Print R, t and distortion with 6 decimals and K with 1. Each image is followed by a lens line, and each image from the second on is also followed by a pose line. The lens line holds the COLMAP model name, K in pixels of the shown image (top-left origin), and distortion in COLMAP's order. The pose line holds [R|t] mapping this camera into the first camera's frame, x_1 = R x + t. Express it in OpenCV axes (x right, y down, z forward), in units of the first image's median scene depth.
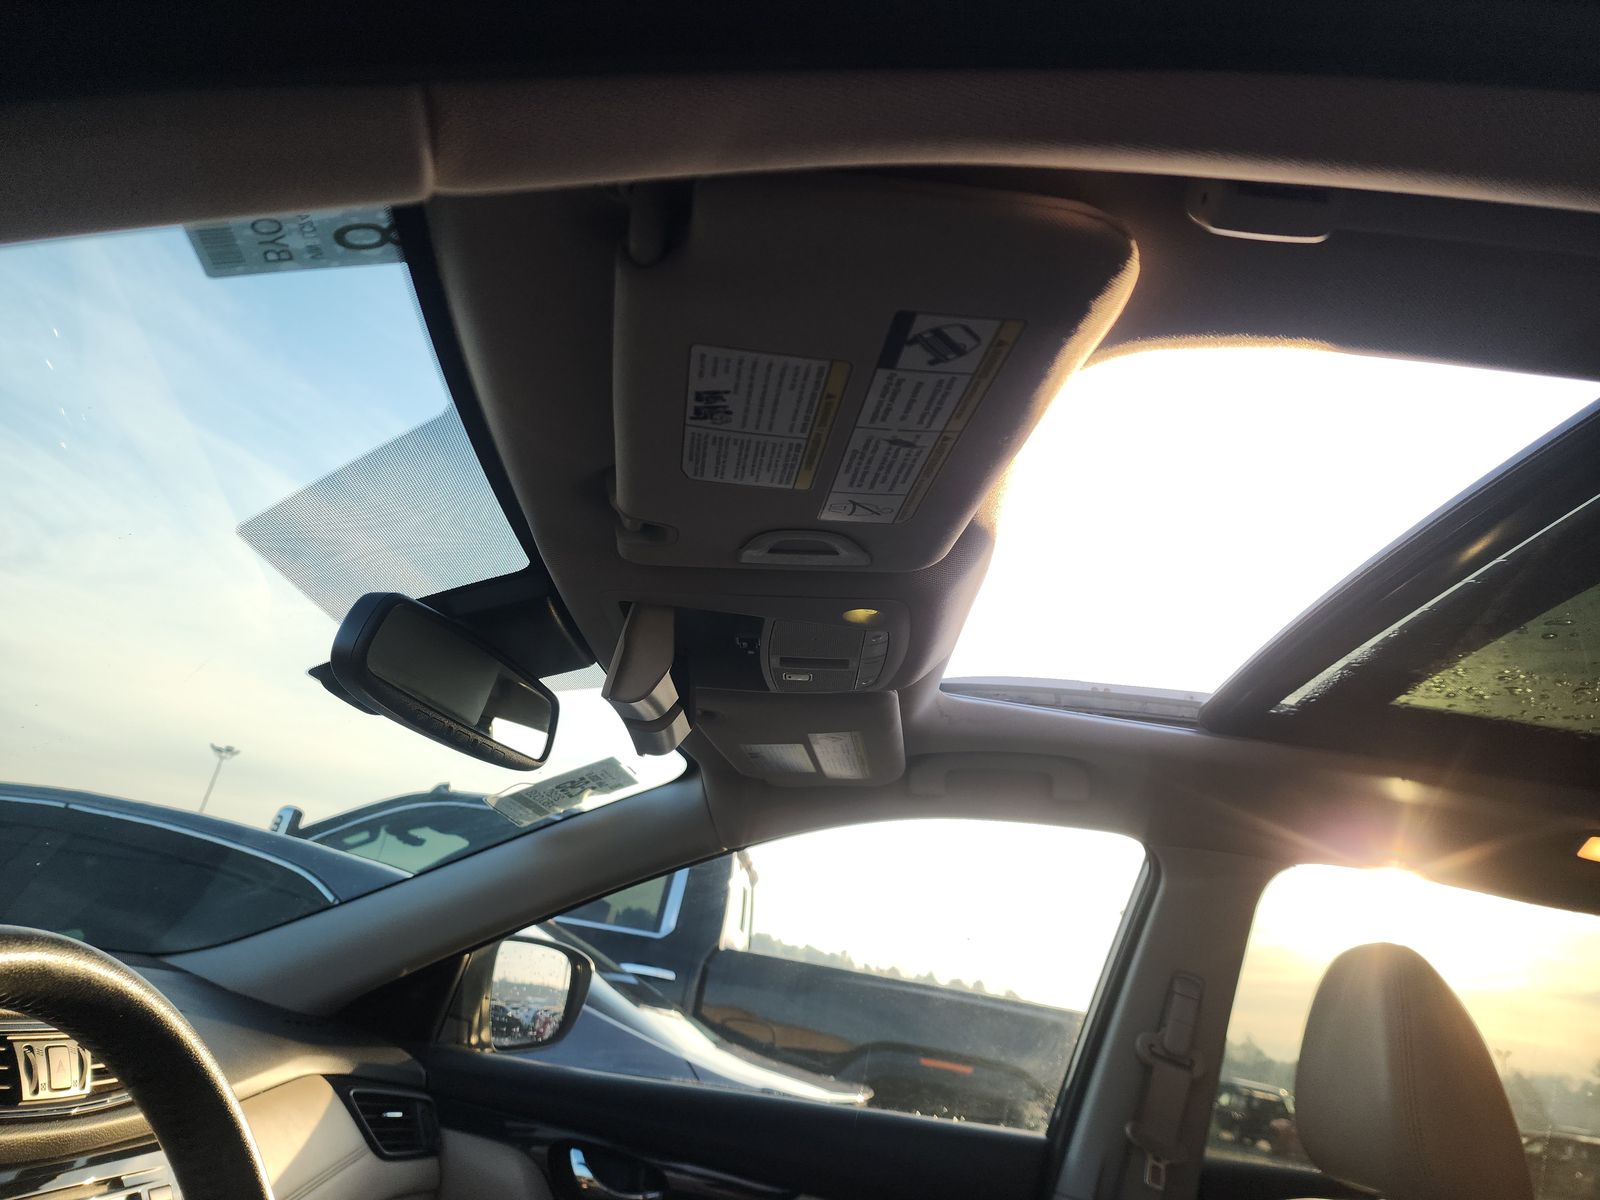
lens RADIAL K [[1087.3, 0, 784.8], [0, 1087.3, 591.6], [0, 0, 1]] dist [0.006715, 0.000912]
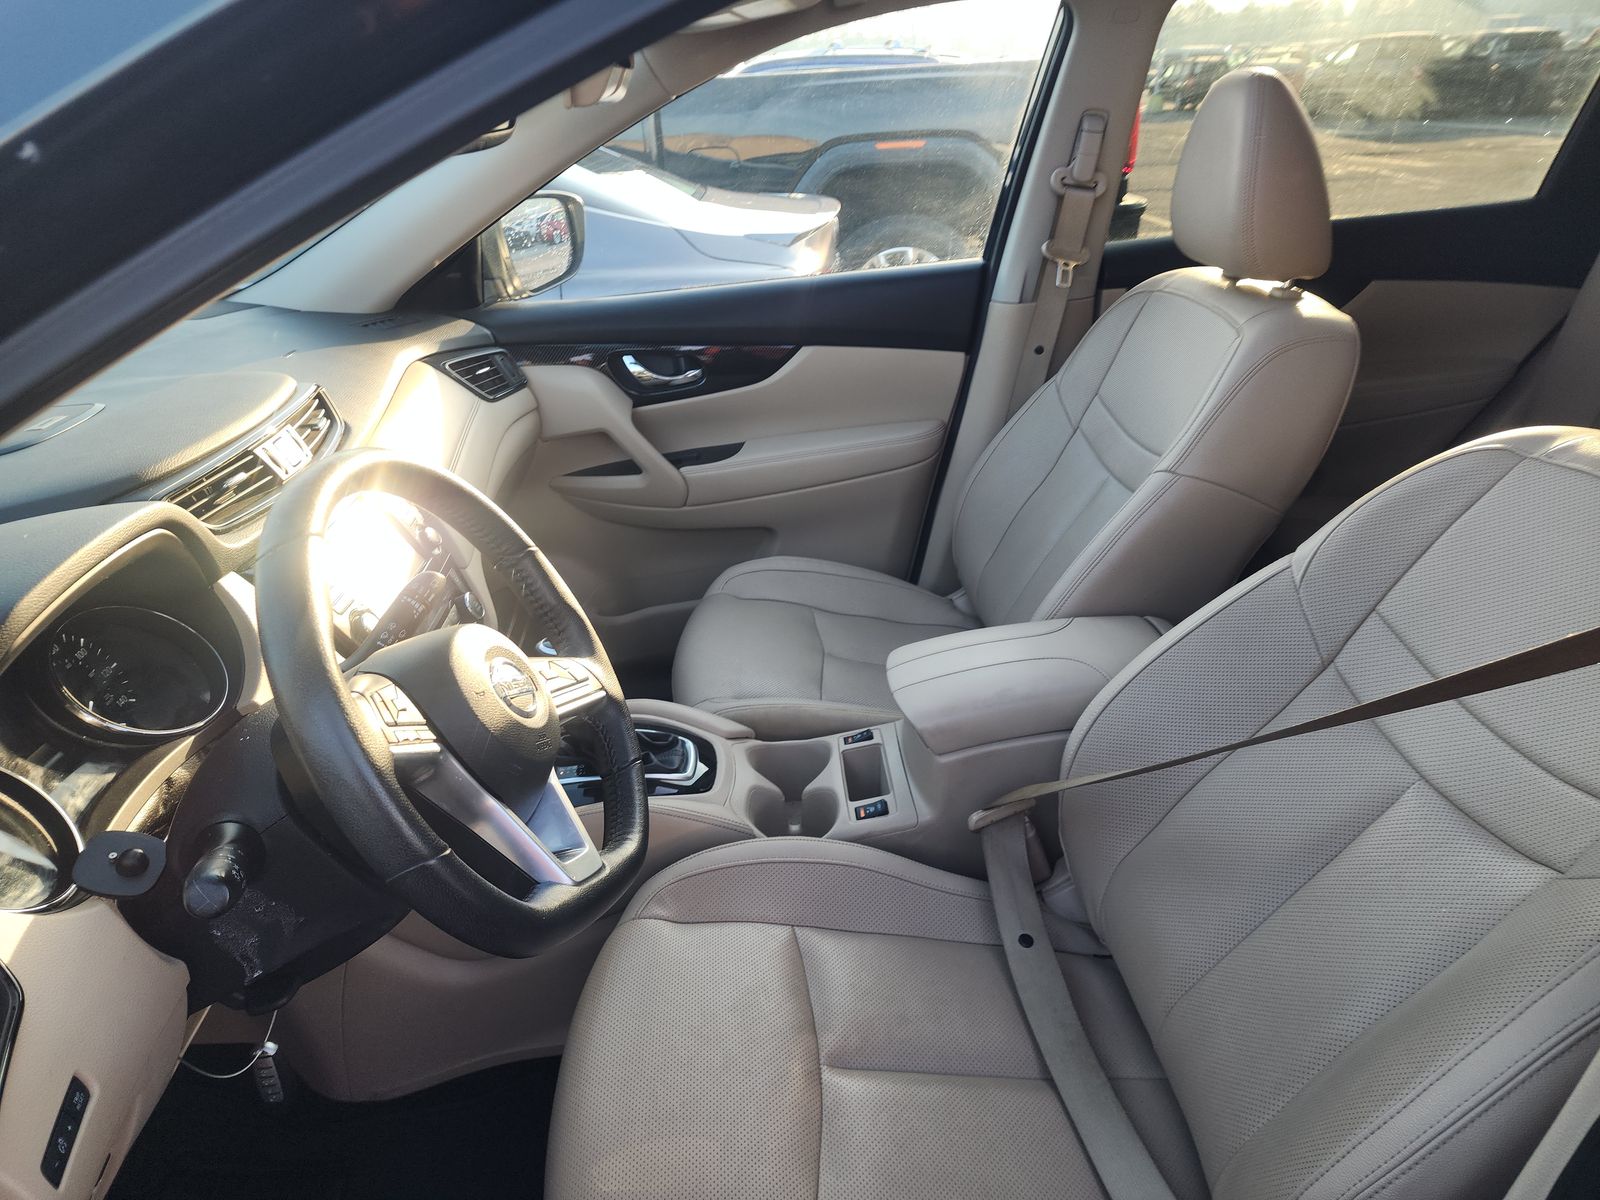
lens RADIAL K [[1040.5, 0, 800.0], [0, 1040.5, 600.0], [0, 0, 1]] dist [0.082194, -0.001344]
pose [[0.973258, -0.224667, -0.047888, 0.003828], [0.187990, 0.659174, 0.728113, -0.169693], [-0.132017, -0.717645, 0.683782, -0.090768]]
